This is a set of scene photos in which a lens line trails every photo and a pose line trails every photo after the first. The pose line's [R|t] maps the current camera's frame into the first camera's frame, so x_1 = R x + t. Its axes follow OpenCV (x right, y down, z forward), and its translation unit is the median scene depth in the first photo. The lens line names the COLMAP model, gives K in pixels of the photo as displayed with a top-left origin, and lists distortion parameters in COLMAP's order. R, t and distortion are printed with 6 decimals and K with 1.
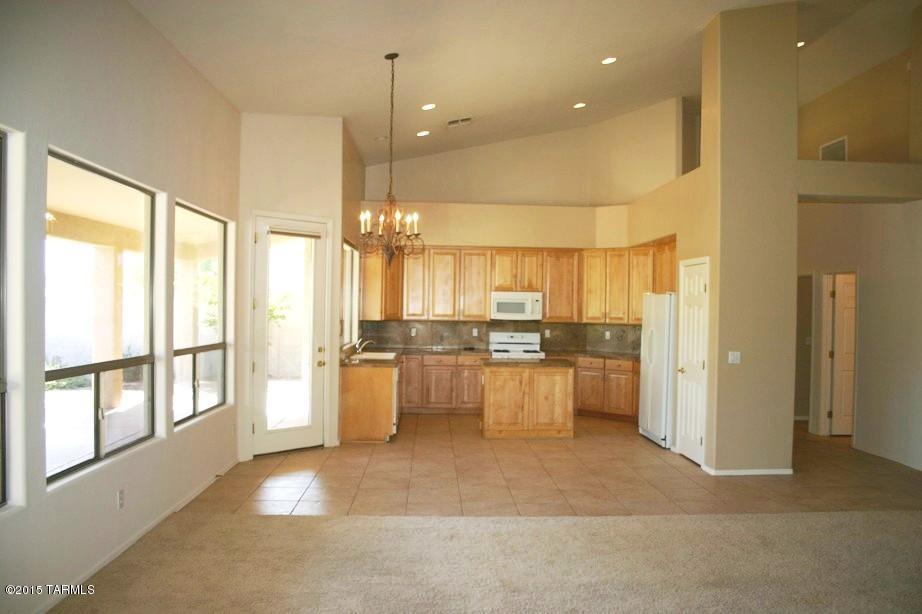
lens RADIAL K [[741.5, 0, 462.1], [0, 741.5, 319.4], [0, 0, 1]] dist [-0.148999, 0.114516]
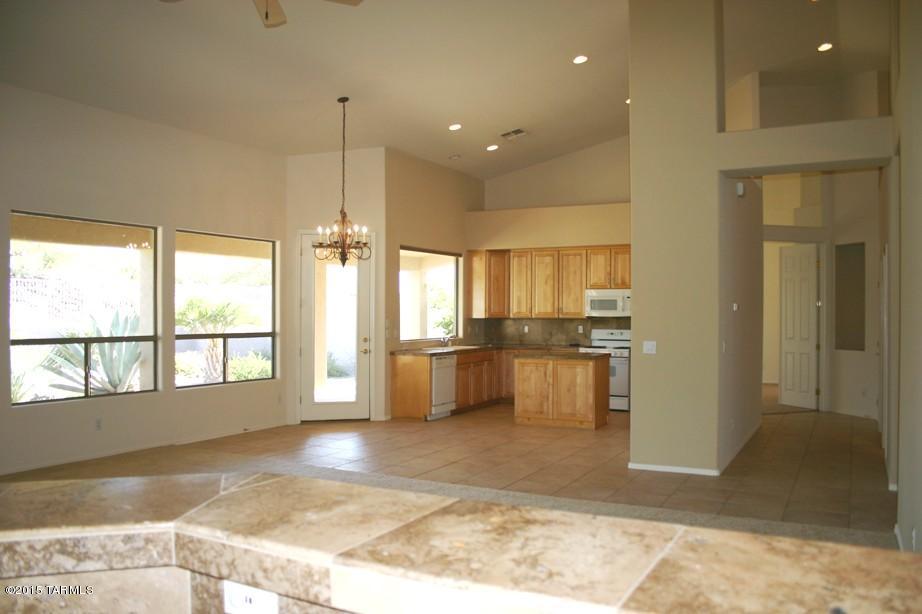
lens RADIAL K [[741.5, 0, 462.1], [0, 741.5, 319.4], [0, 0, 1]] dist [-0.148999, 0.114516]
pose [[0.856232, -0.009008, -0.516513, 0.433623], [0.002237, 0.999903, -0.013730, 0.018344], [0.516587, 0.010600, 0.856169, 0.026663]]
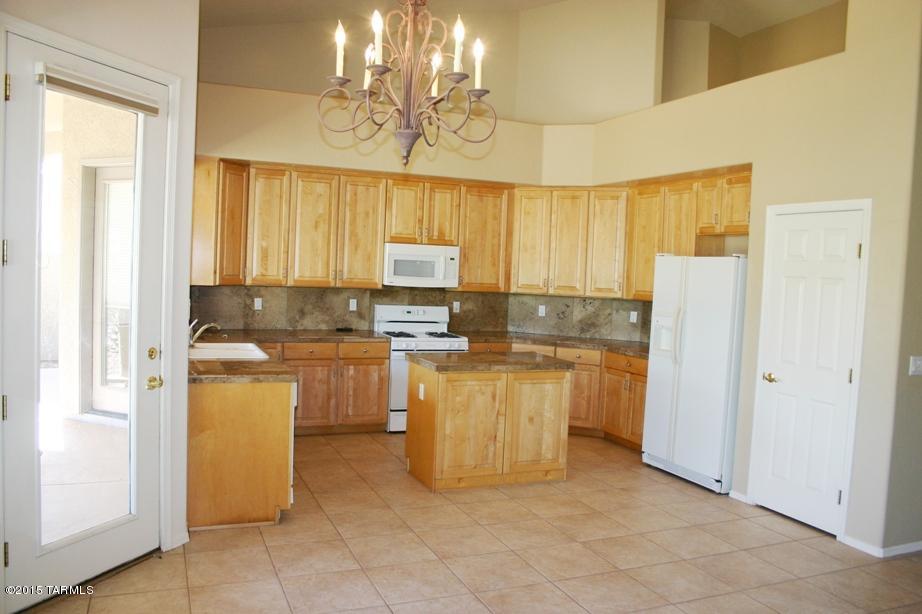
lens RADIAL K [[741.5, 0, 462.1], [0, 741.5, 319.4], [0, 0, 1]] dist [-0.148999, 0.114516]
pose [[0.936305, 0.000077, 0.351187, -0.127781], [-0.020442, 0.998316, 0.054282, -0.007389], [-0.350592, -0.058003, 0.934730, 0.375711]]
